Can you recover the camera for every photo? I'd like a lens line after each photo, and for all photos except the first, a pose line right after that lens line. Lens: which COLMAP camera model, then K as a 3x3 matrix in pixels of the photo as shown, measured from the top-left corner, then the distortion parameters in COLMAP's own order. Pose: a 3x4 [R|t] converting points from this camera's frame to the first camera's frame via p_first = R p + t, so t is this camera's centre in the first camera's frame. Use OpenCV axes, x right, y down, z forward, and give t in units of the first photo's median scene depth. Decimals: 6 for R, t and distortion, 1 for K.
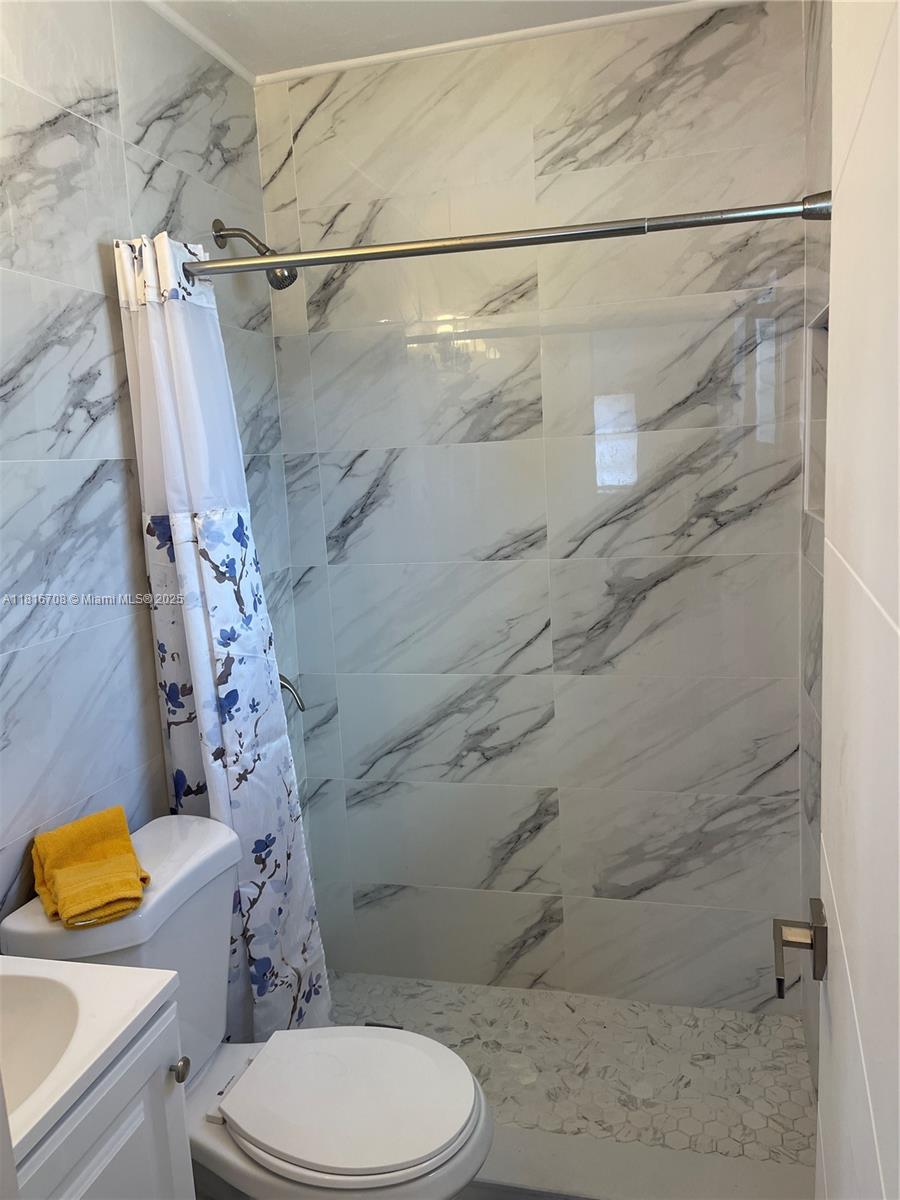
lens RADIAL K [[924.9, 0, 452.2], [0, 924.9, 600.5], [0, 0, 1]] dist [0.071707, -0.101517]
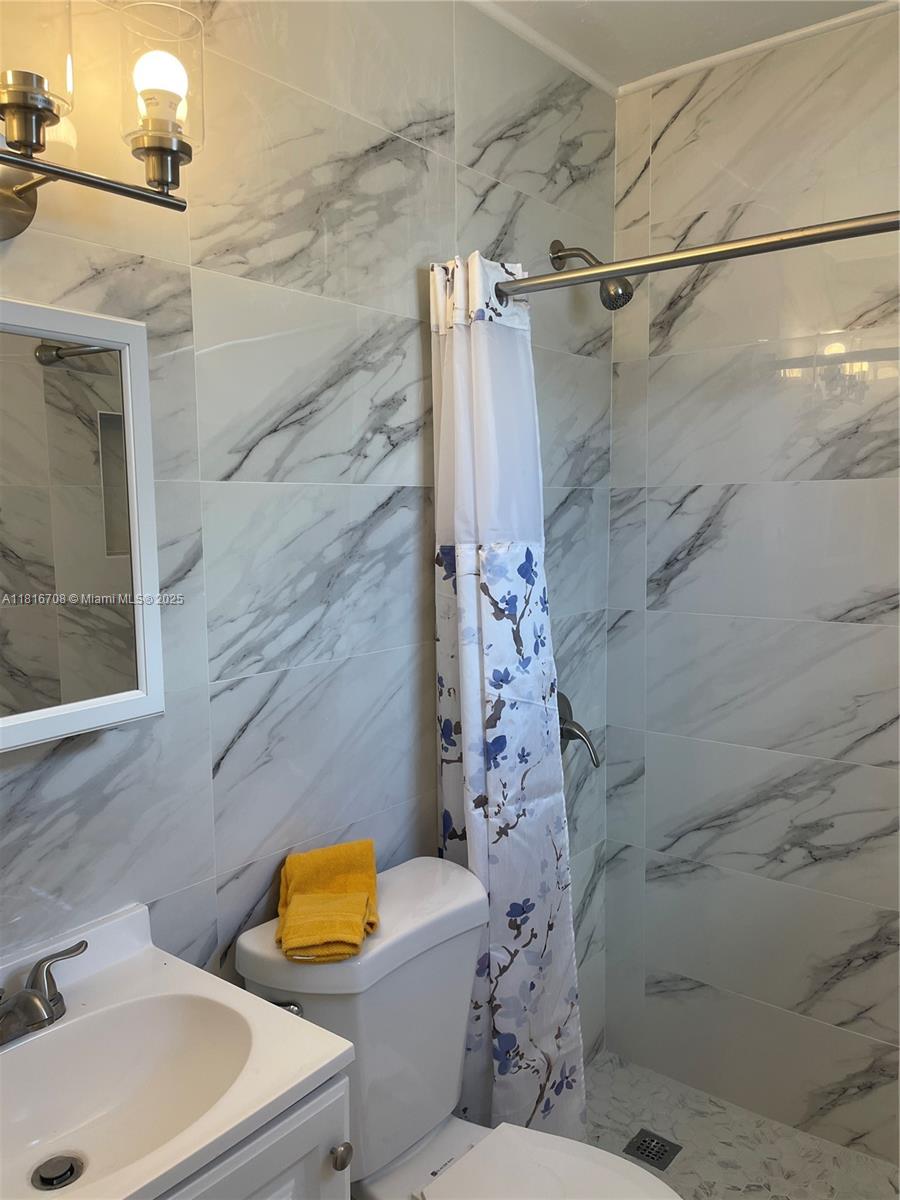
lens RADIAL K [[924.9, 0, 445.3], [0, 924.9, 610.9], [0, 0, 1]] dist [0.071707, -0.101517]
pose [[0.909168, 0.086933, -0.407255, 0.072531], [-0.098665, 0.995090, -0.007851, -0.014032], [0.404572, 0.047319, 0.913281, 0.112748]]
